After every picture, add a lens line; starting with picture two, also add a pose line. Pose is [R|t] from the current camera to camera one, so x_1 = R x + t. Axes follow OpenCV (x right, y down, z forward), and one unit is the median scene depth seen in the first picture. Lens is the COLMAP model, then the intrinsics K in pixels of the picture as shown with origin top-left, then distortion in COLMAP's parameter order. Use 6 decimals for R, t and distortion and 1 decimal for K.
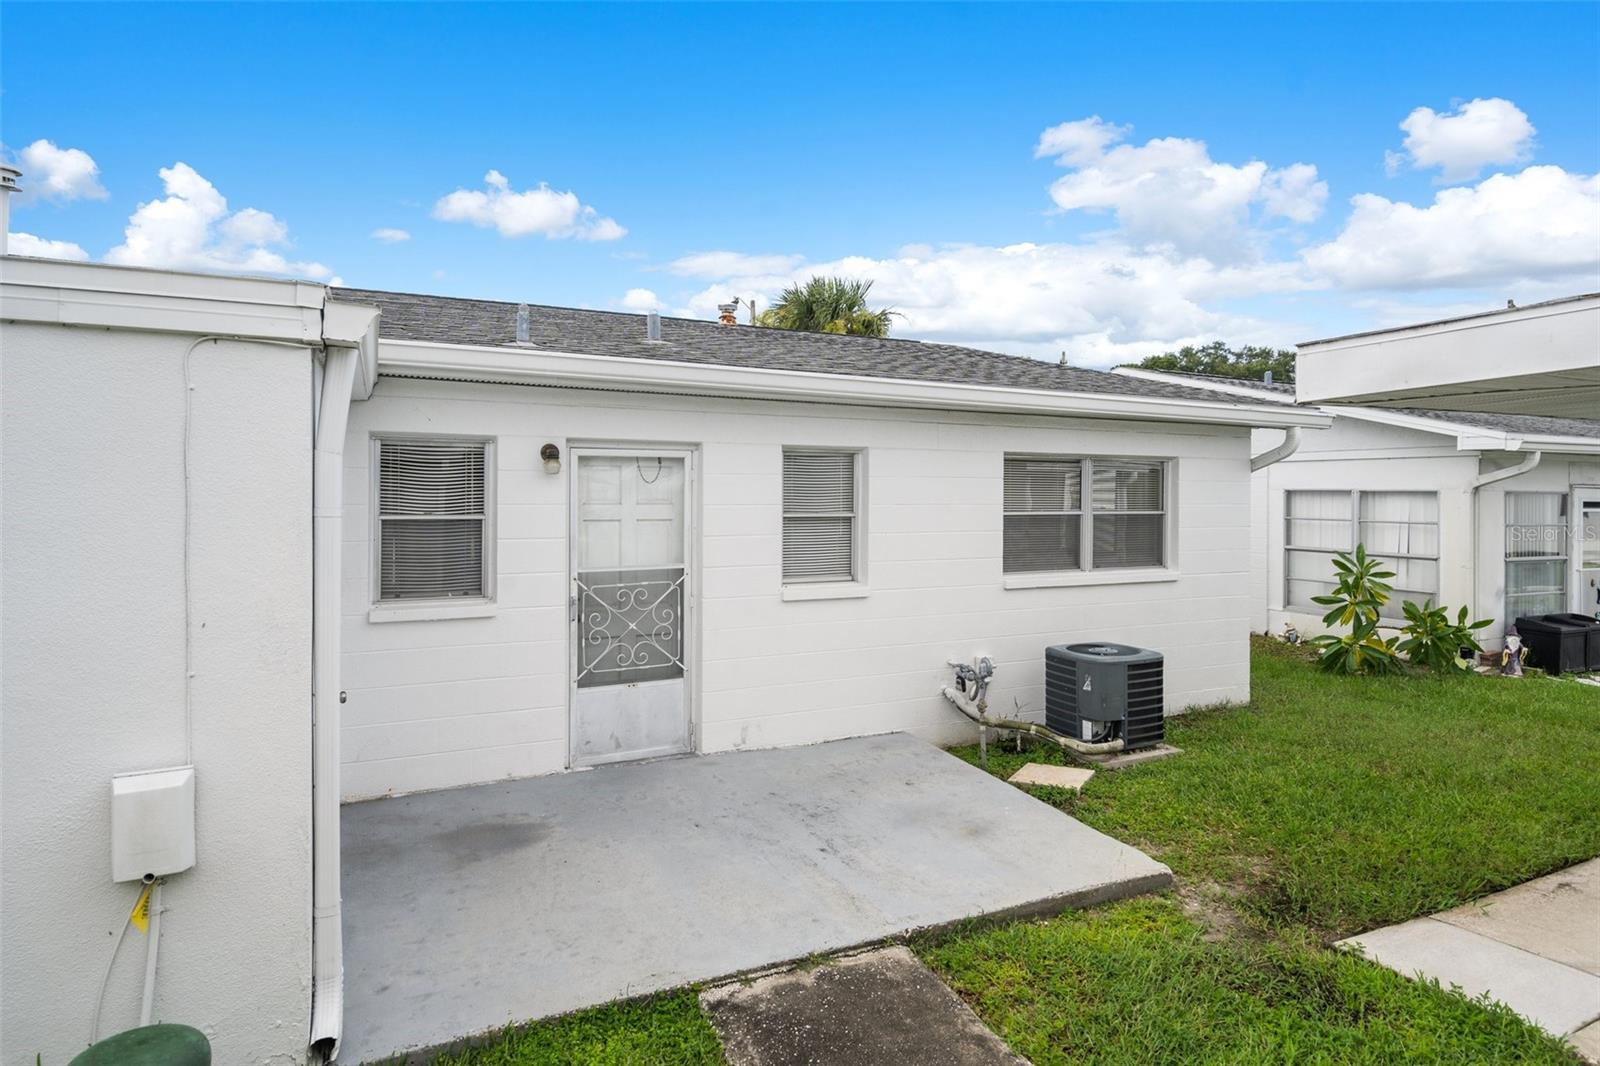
lens RADIAL K [[912.8, 0, 789.0], [0, 912.8, 497.3], [0, 0, 1]] dist [-0.004095, -0.001707]
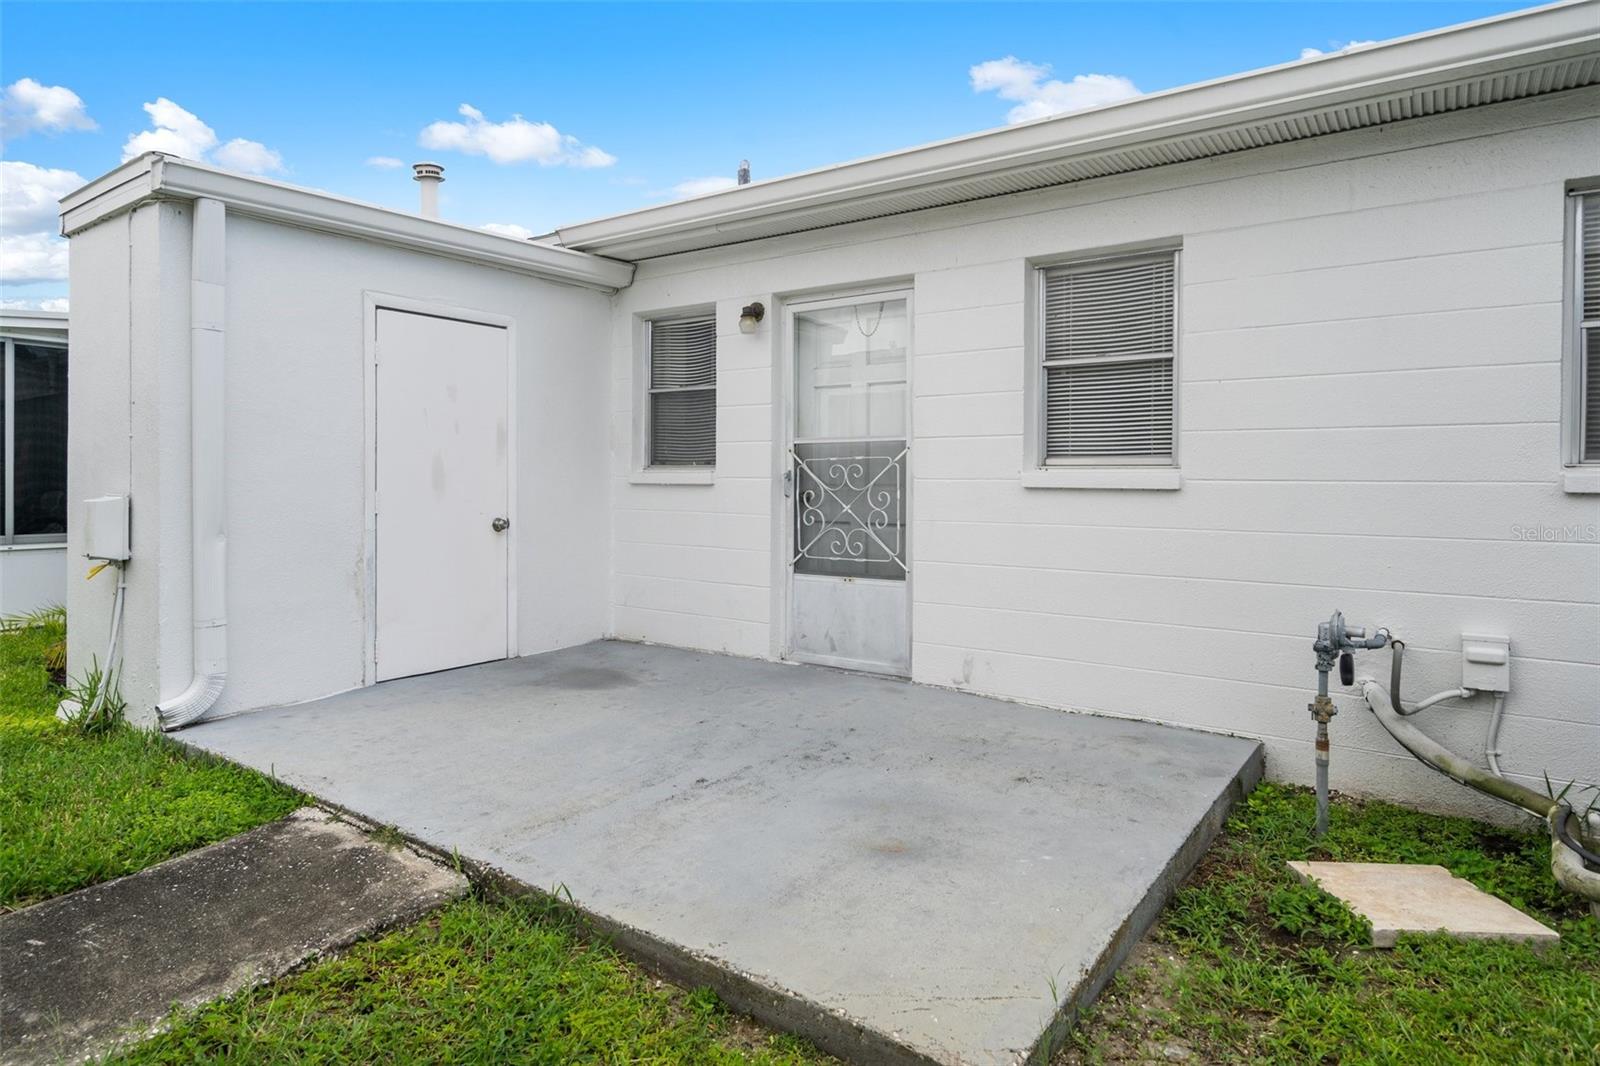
lens RADIAL K [[896.6, 0, 761.2], [0, 896.6, 484.1], [0, 0, 1]] dist [0.003597, -0.000144]
pose [[0.478082, 0.007932, -0.878280, 0.543185], [-0.007310, 0.999961, 0.005052, 0.121219], [0.878285, 0.004005, 0.478121, 0.567613]]
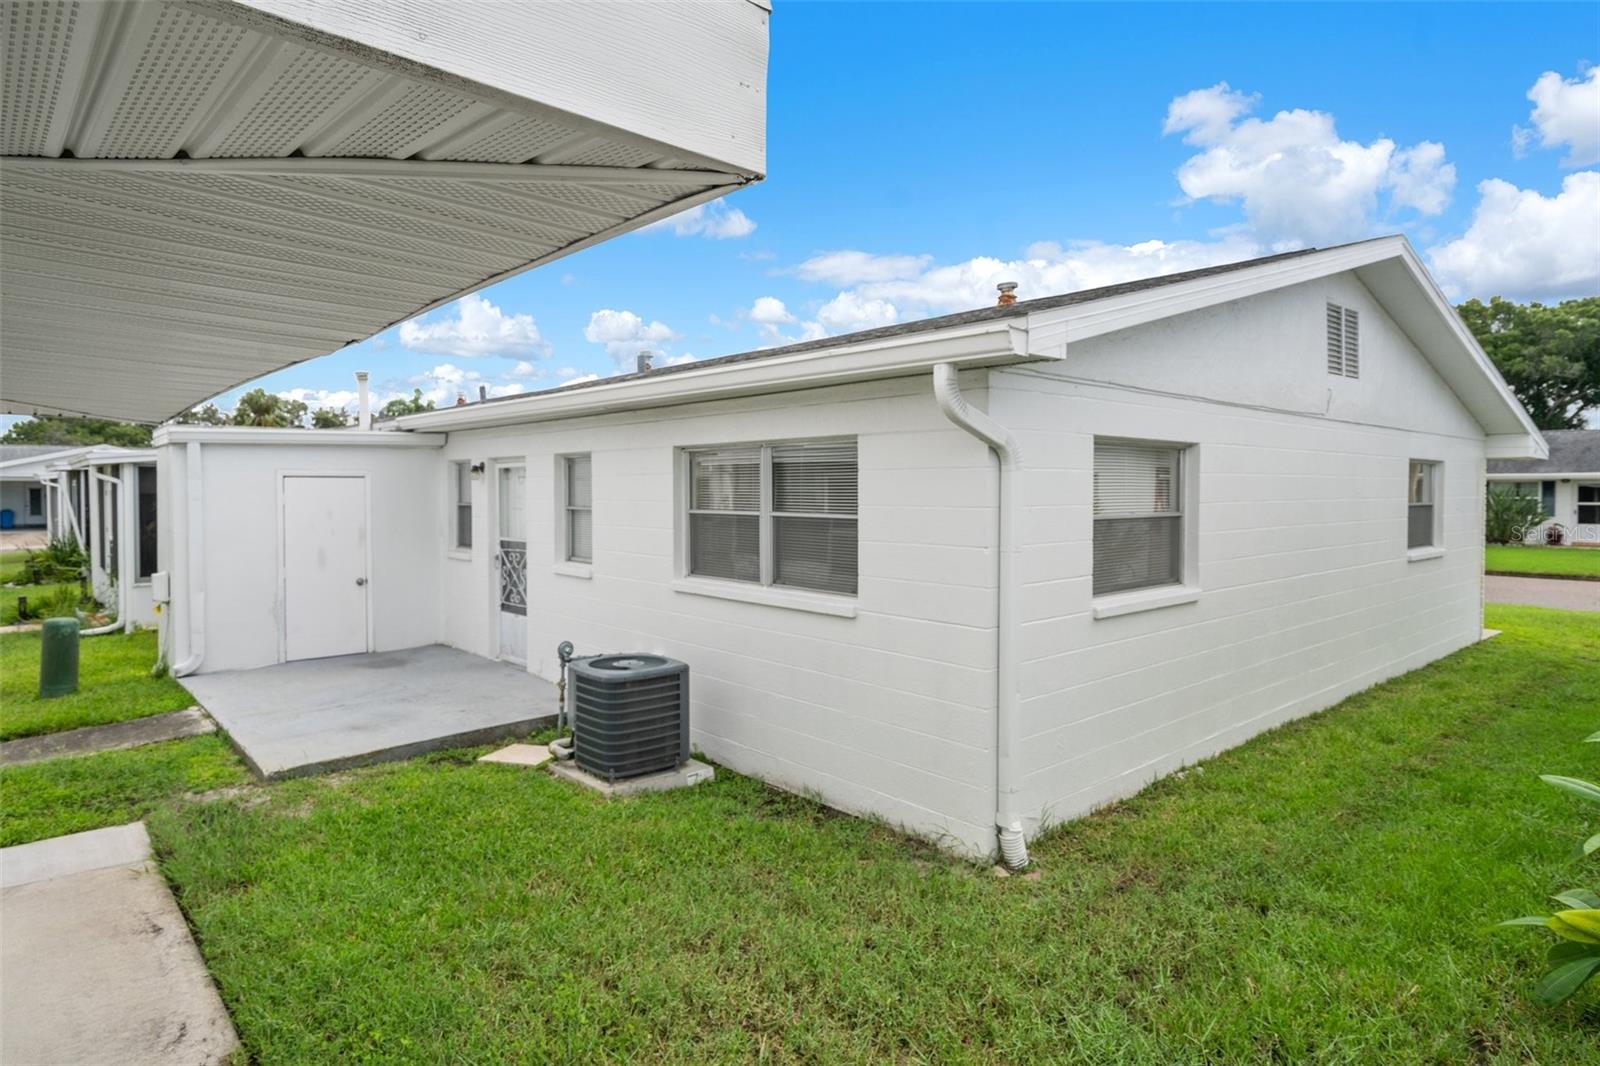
lens RADIAL K [[912.8, 0, 789.0], [0, 912.8, 497.3], [0, 0, 1]] dist [-0.004095, -0.001707]
pose [[0.264467, 0.004694, -0.964383, 1.510665], [-0.003201, 0.999987, 0.003989, -0.002011], [0.964389, 0.002032, 0.264479, 1.096153]]
